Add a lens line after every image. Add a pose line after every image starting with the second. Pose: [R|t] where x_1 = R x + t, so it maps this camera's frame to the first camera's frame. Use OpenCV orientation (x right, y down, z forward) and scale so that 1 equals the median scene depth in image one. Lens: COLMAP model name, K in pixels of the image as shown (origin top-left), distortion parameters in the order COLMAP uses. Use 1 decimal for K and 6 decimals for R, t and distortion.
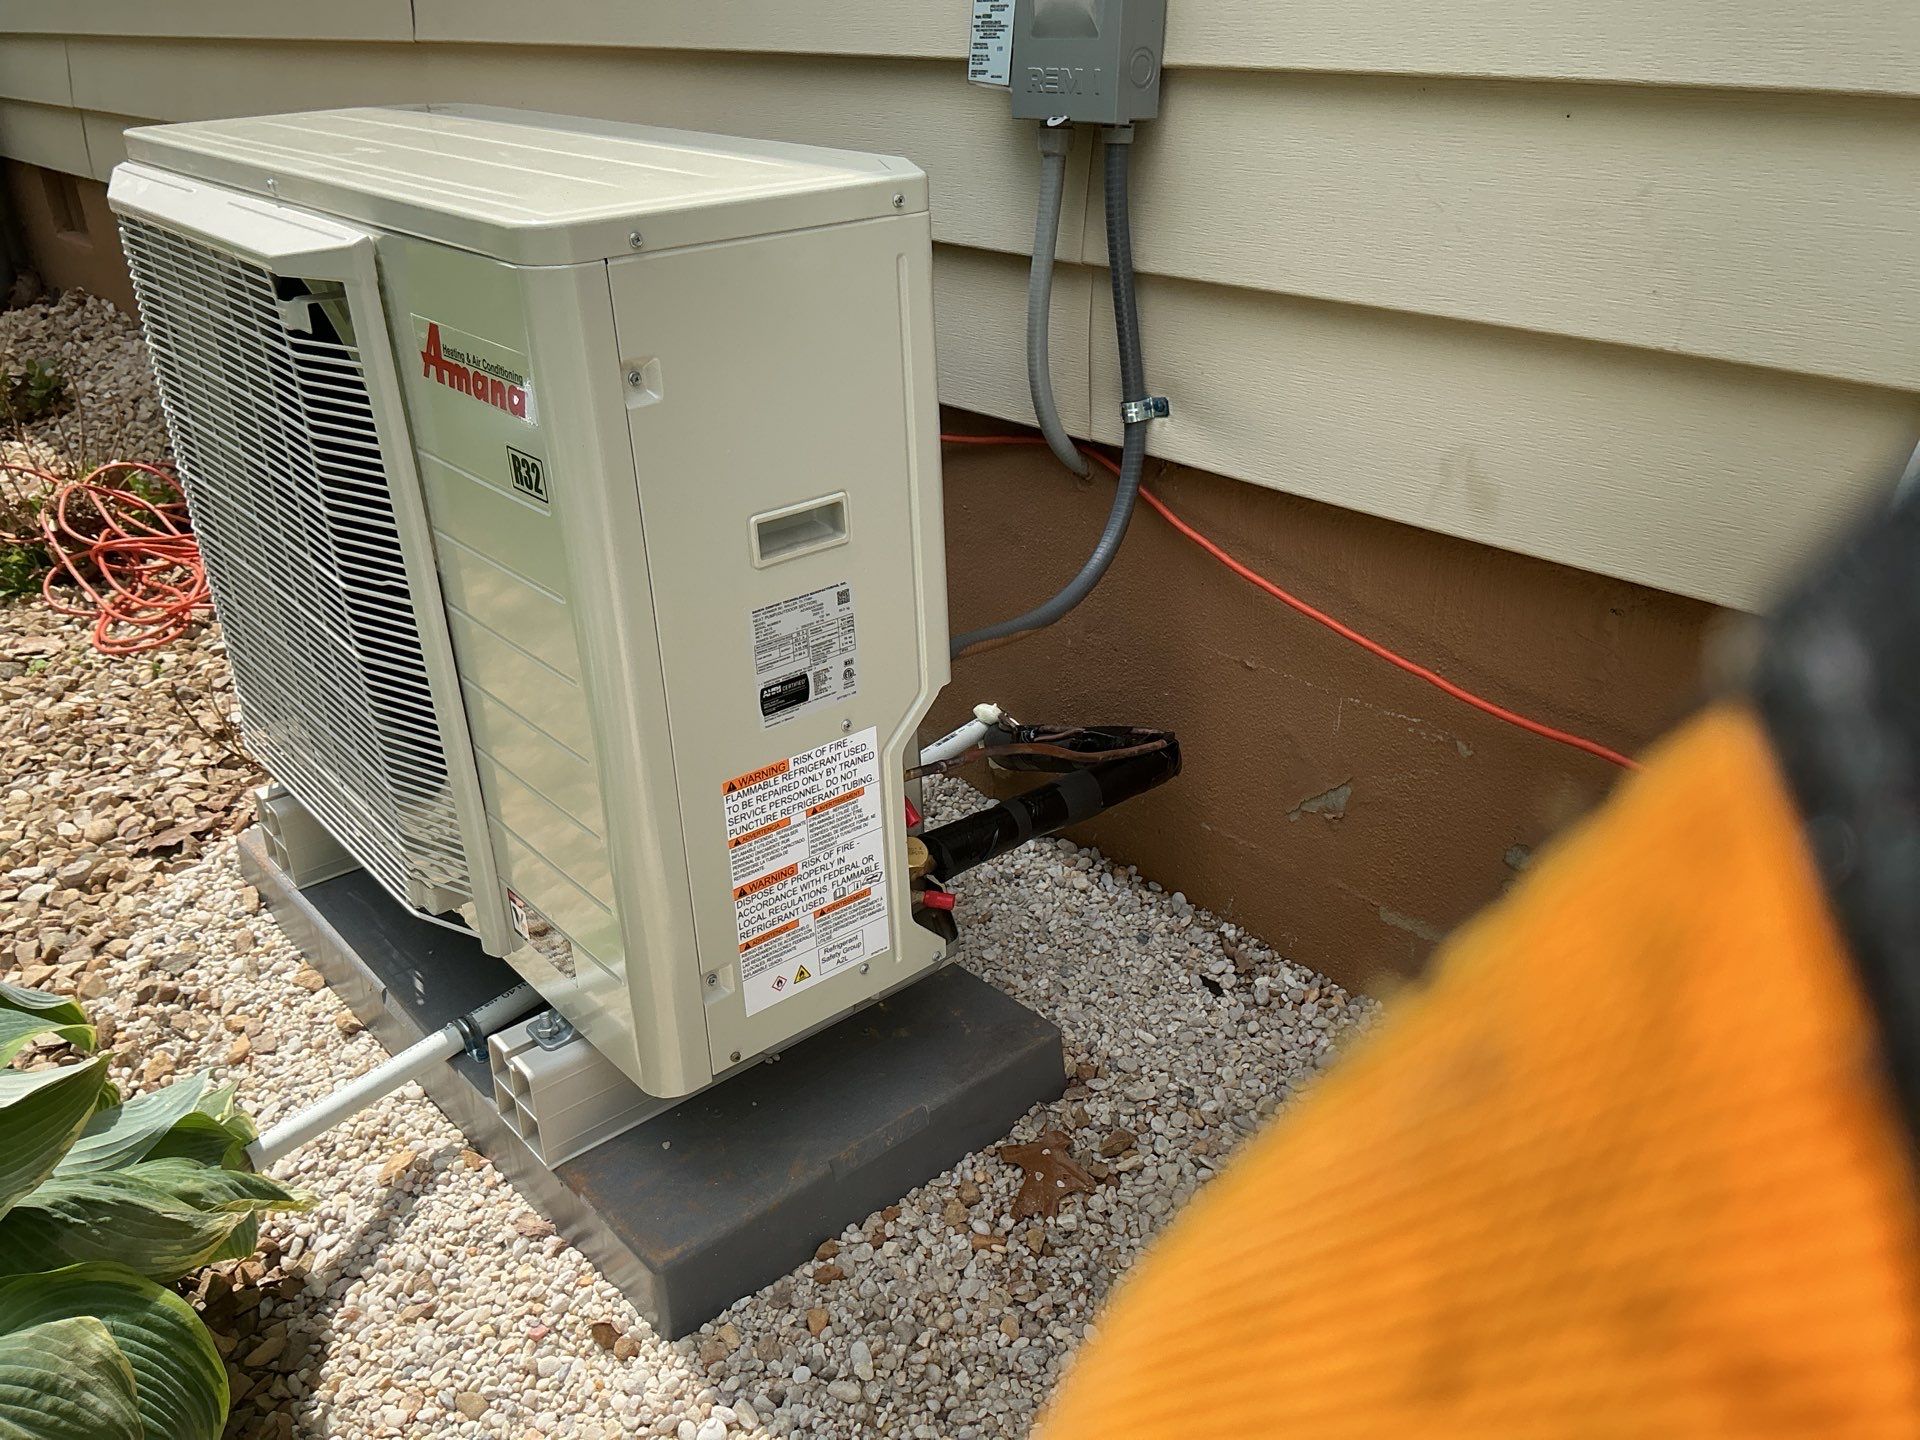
lens RADIAL K [[1598.7, 0, 960.0], [0, 1598.7, 720.0], [0, 0, 1]] dist [0.116159, -0.245037]
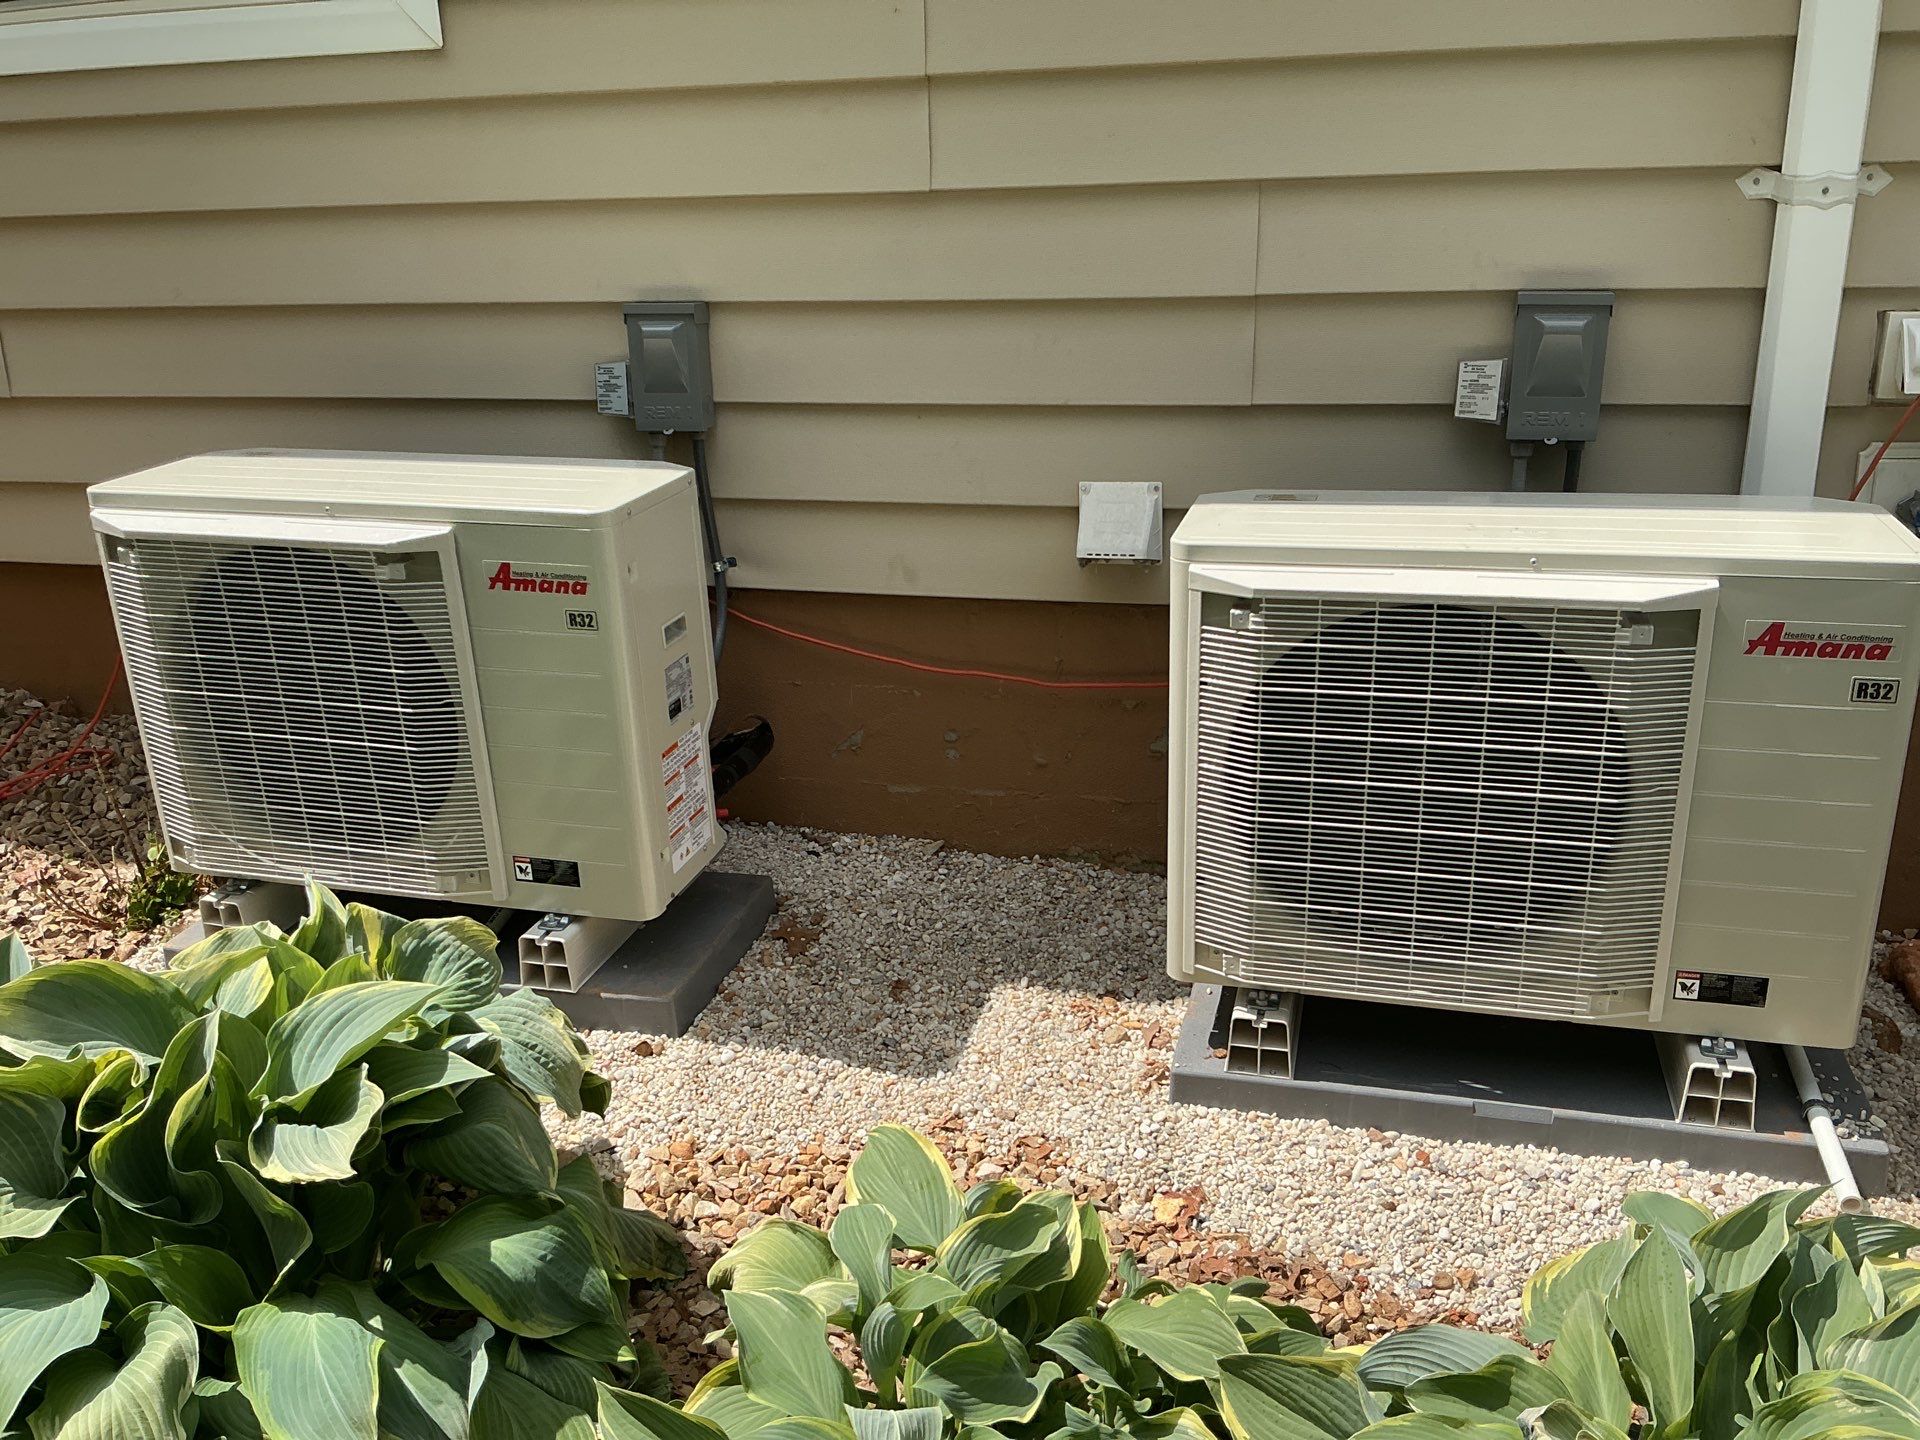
lens RADIAL K [[1603.8, 0, 960.0], [0, 1603.8, 720.0], [0, 0, 1]] dist [0.099501, -0.199687]
pose [[0.825413, -0.194470, 0.529976, -0.873538], [0.249672, 0.967742, -0.033749, 0.154706], [-0.506317, 0.160177, 0.847341, -0.937313]]
